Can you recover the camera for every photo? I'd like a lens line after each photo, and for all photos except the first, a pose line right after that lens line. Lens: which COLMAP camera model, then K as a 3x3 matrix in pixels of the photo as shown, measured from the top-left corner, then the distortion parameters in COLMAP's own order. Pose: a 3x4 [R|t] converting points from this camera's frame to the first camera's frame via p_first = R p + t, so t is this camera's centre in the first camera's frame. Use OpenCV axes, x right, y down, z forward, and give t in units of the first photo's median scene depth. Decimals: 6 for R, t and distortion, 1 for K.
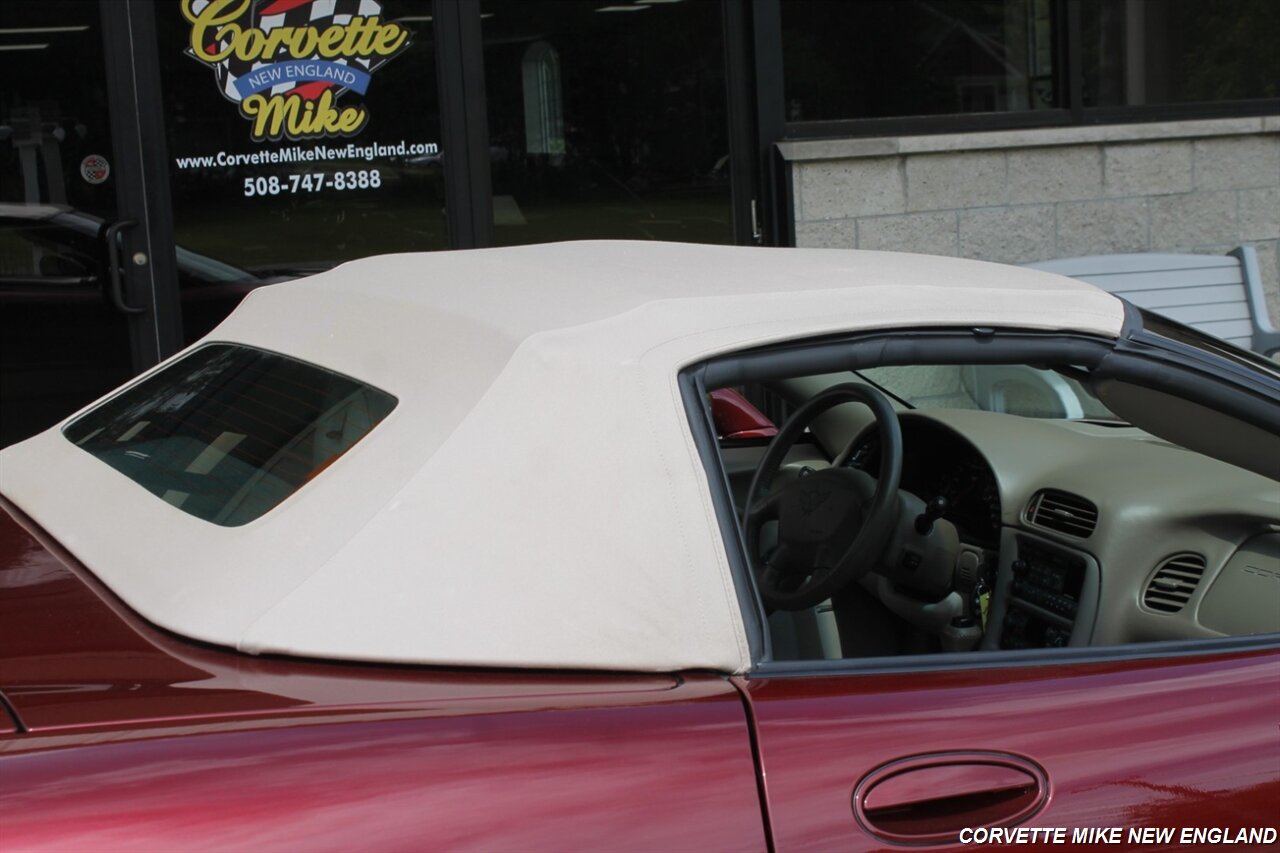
lens RADIAL K [[2039.1, 0, 640.0], [0, 2039.1, 426.5], [0, 0, 1]] dist [-0.021500, 0.000256]
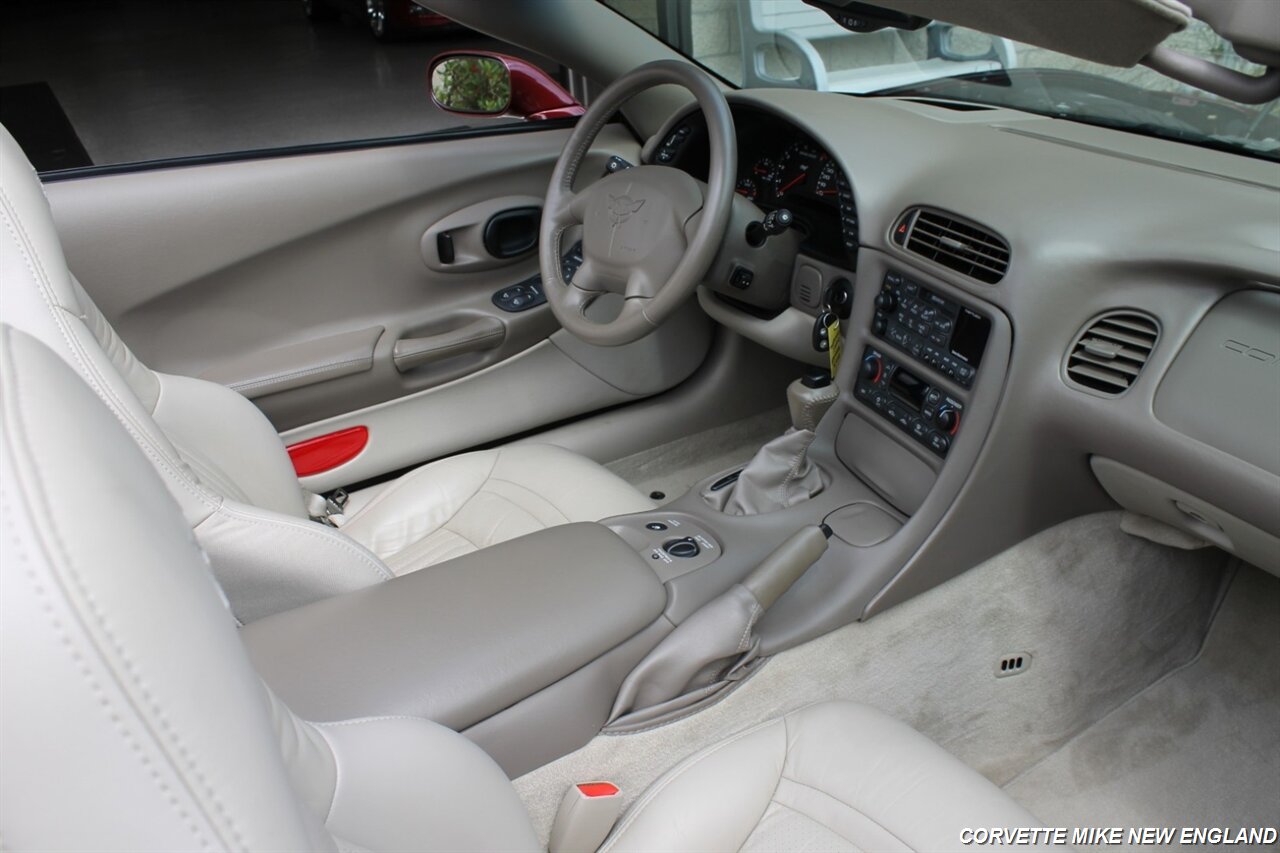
lens RADIAL K [[1095.3, 0, 640.0], [0, 1095.3, 426.5], [0, 0, 1]] dist [-0.171274, 0.154858]
pose [[0.994779, -0.043332, 0.092395, 0.050170], [0.011684, 0.947785, 0.318696, -0.020925], [-0.101380, -0.315953, 0.943343, 0.592763]]
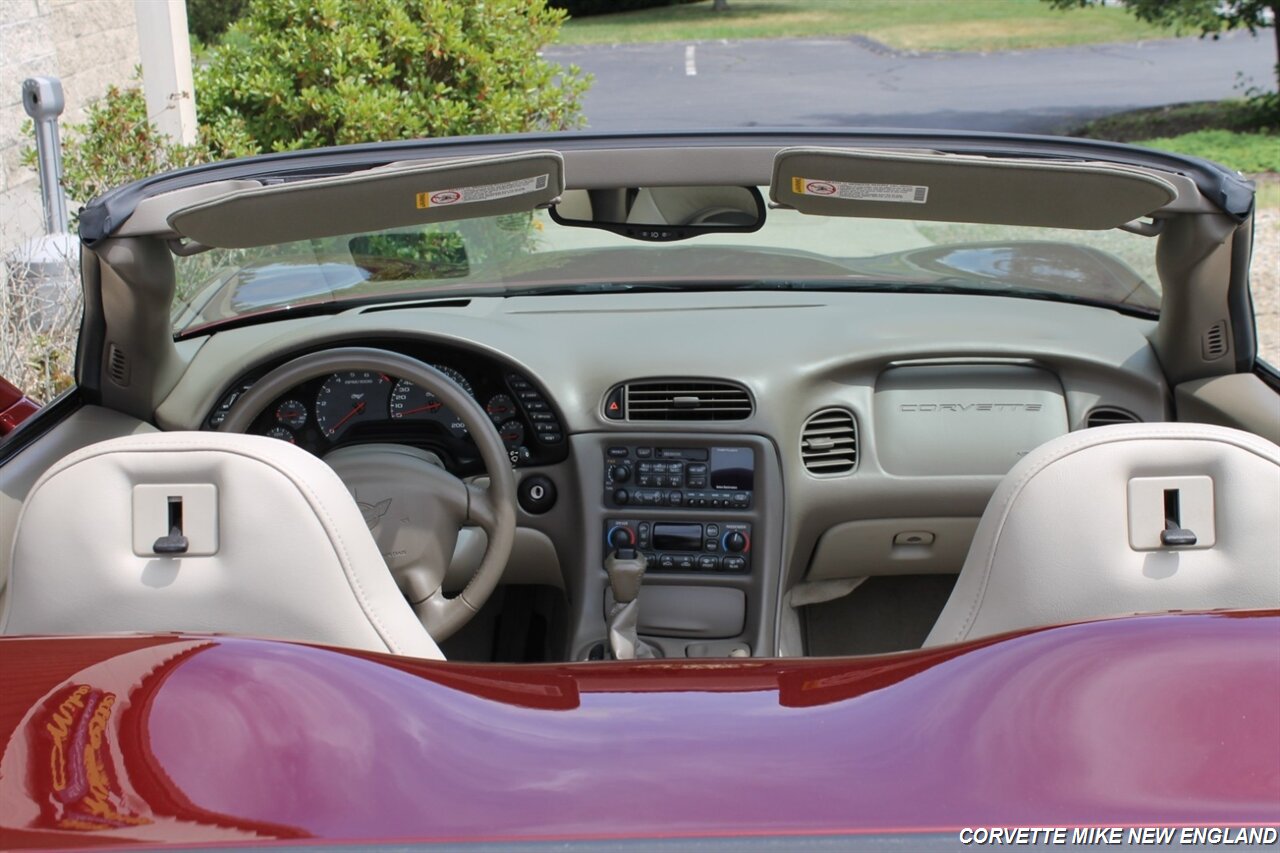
lens RADIAL K [[1777.9, 0, 640.0], [0, 1777.9, 426.5], [0, 0, 1]] dist [-0.042820, 0.007307]
pose [[0.435184, -0.223319, 0.872206, -0.466391], [0.135250, 0.973973, 0.181892, -0.087435], [-0.890125, 0.038809, 0.454061, 0.643805]]
